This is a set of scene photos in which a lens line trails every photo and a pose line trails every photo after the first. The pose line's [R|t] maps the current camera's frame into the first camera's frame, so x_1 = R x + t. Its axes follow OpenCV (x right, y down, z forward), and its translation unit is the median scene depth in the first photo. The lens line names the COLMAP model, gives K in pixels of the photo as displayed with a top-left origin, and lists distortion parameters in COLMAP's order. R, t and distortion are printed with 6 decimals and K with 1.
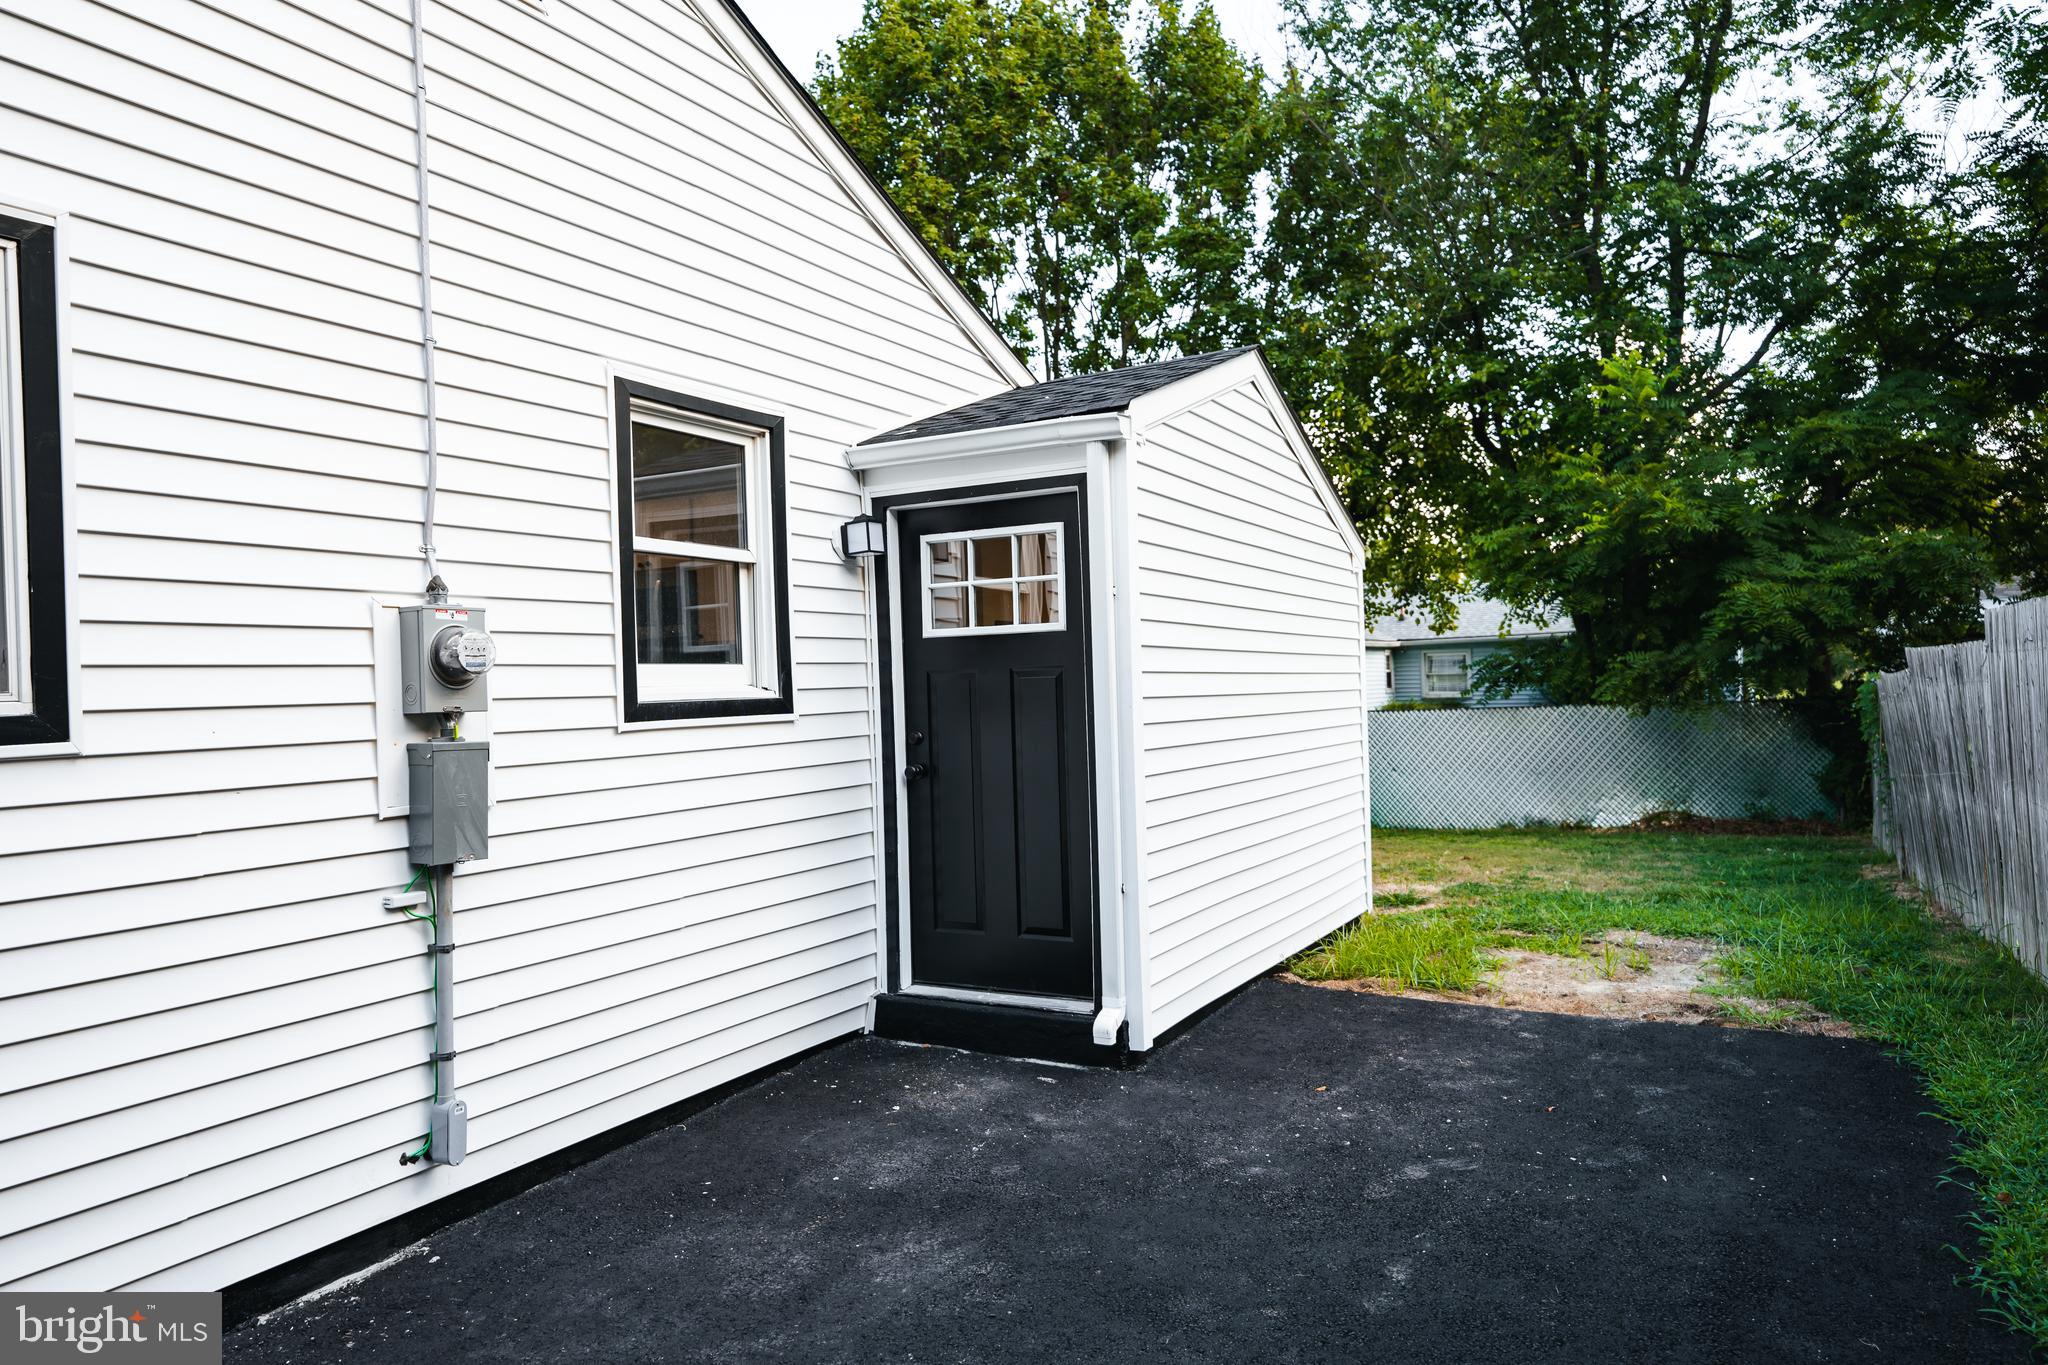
lens RADIAL K [[1337.2, 0, 1023.3], [0, 1337.2, 670.4], [0, 0, 1]] dist [0.030025, -0.002087]
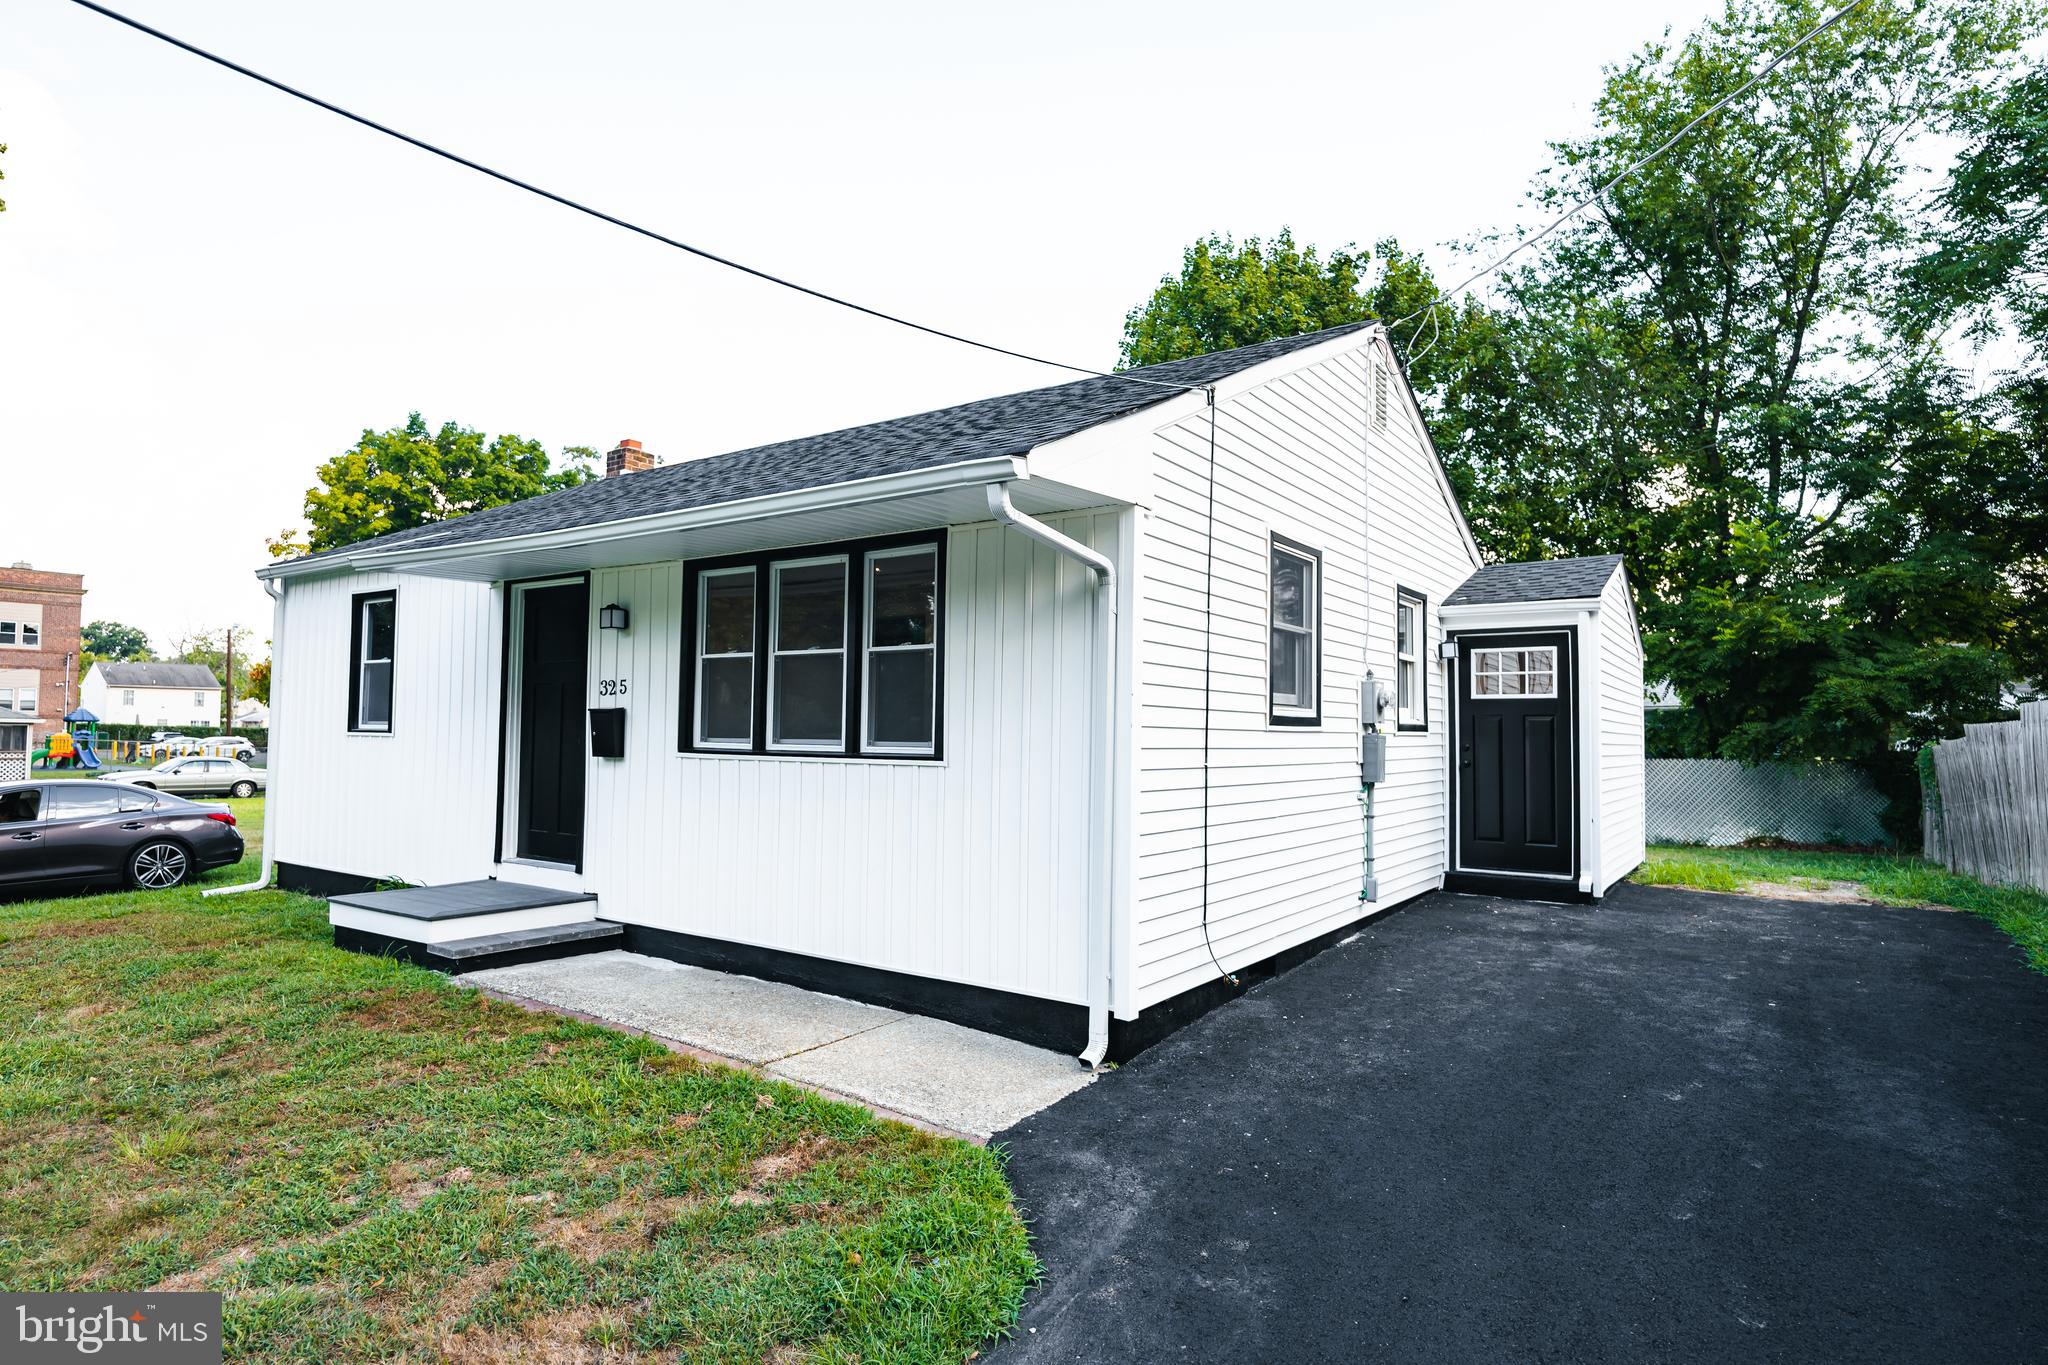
lens RADIAL K [[1099.7, 0, 1024.0], [0, 1099.7, 682.5], [0, 0, 1]] dist [0.000629, 0.001063]
pose [[0.994074, 0.034220, -0.103178, -0.202493], [-0.037689, 0.998782, -0.031858, 0.010558], [0.101962, 0.035558, 0.994153, -0.261397]]
